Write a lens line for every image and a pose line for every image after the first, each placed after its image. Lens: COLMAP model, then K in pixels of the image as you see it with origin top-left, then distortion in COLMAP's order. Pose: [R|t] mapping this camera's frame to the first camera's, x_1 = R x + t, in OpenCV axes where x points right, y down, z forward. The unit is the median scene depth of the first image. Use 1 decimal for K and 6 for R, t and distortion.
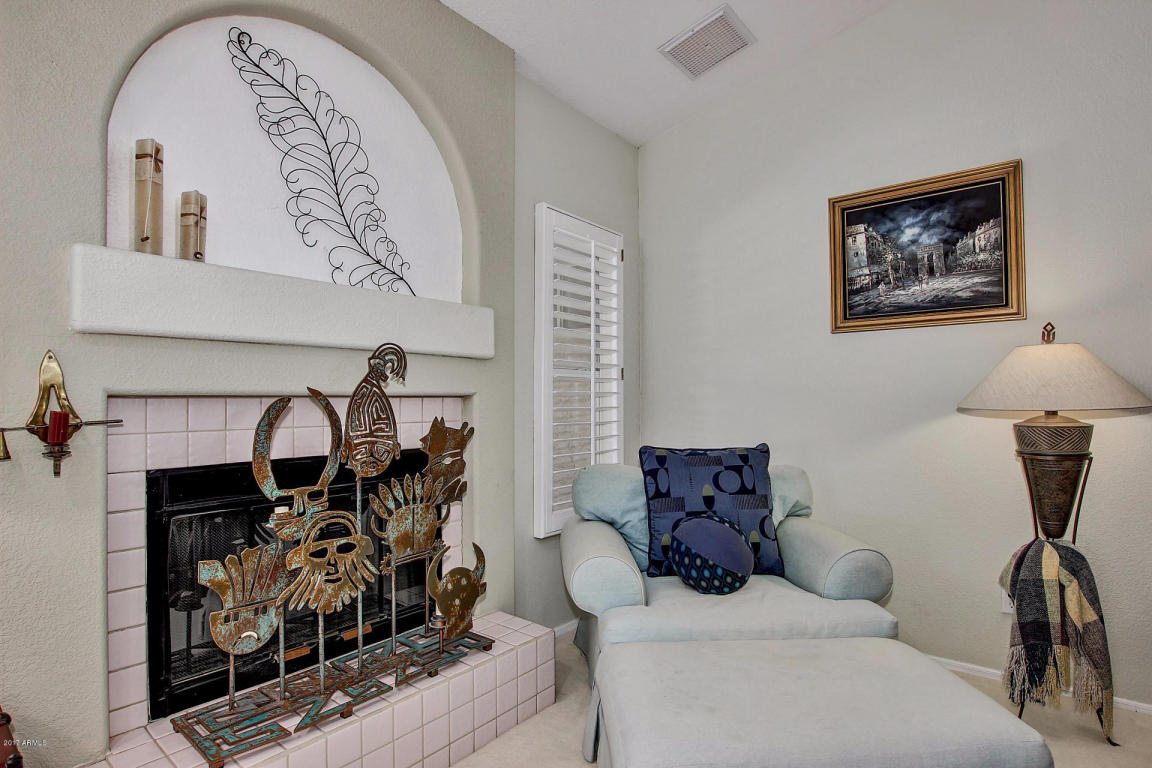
lens RADIAL K [[586.7, 0, 576.6], [0, 586.7, 391.7], [0, 0, 1]] dist [-0.021630, -0.001029]
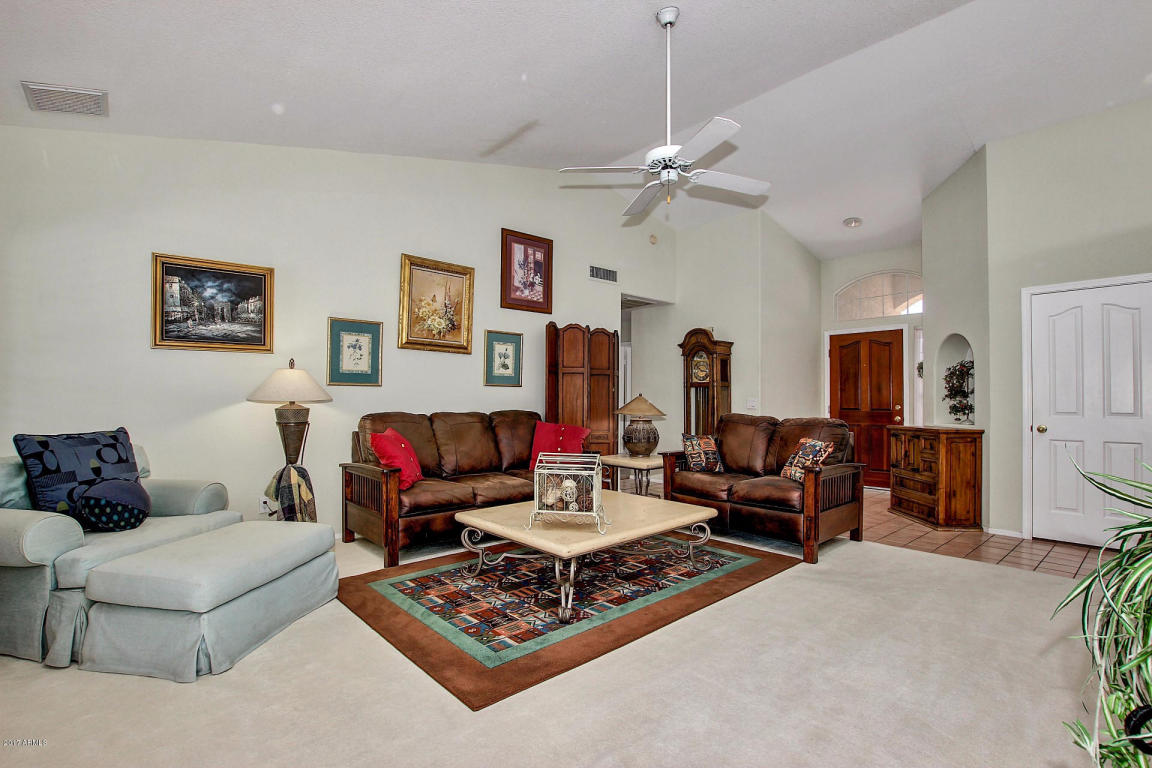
lens RADIAL K [[538.6, 0, 569.4], [0, 538.6, 391.5], [0, 0, 1]] dist [-0.030716, 0.000752]
pose [[0.187973, 0.015408, 0.982053, -0.717217], [-0.015579, 0.999798, -0.012704, 0.004905], [-0.982051, -0.012912, 0.188175, -0.263420]]
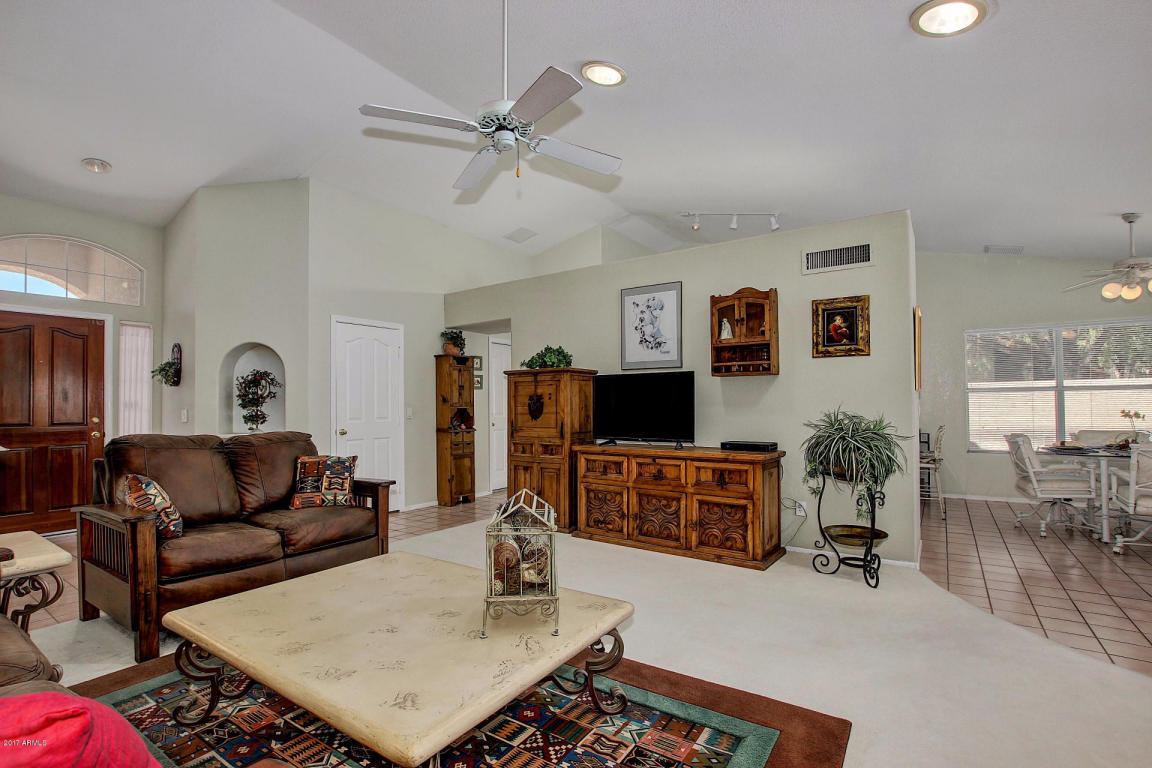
lens RADIAL K [[538.6, 0, 578.3], [0, 538.6, 394.0], [0, 0, 1]] dist [-0.030716, 0.000752]
pose [[-0.997755, 0.006290, -0.066674, 0.507669], [0.008533, 0.999405, -0.033408, 0.009145], [0.066424, -0.033902, -0.997215, 0.798026]]
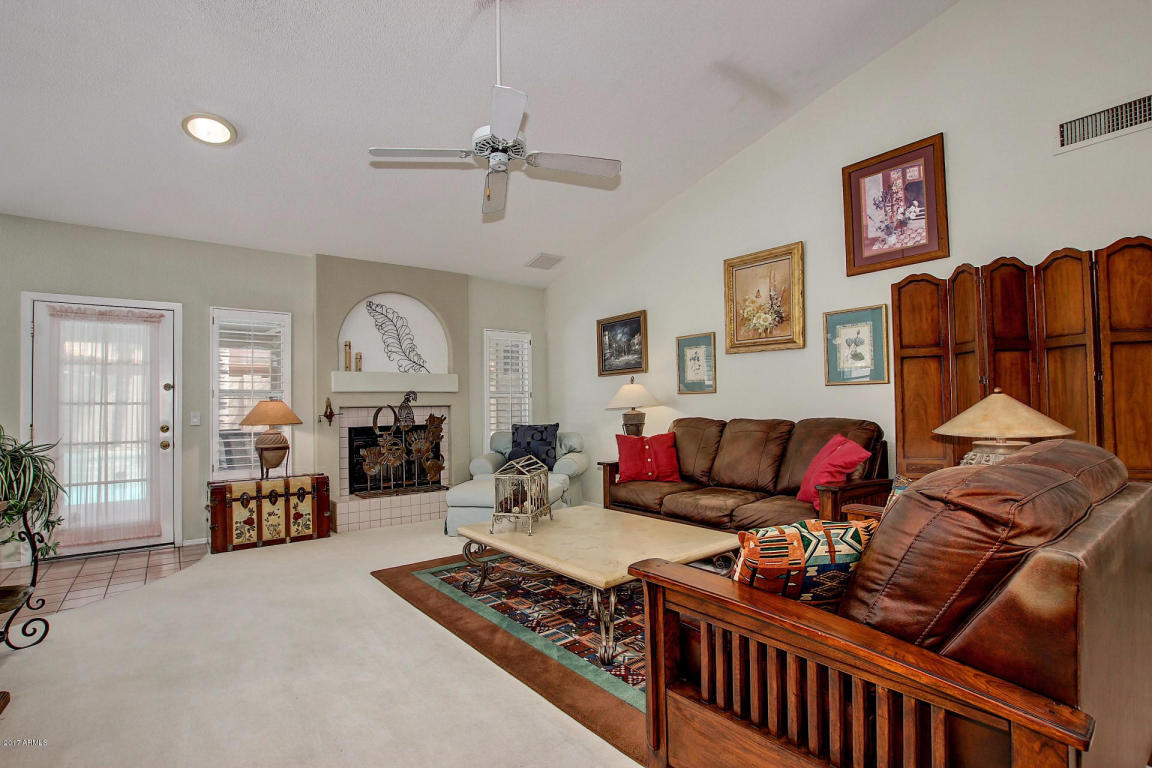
lens RADIAL K [[538.6, 0, 570.1], [0, 538.6, 393.2], [0, 0, 1]] dist [-0.030716, 0.000752]
pose [[0.968306, -0.020194, -0.248949, 1.001536], [0.017630, 0.999766, -0.012523, -0.010796], [0.249143, 0.007737, 0.968436, -1.325076]]
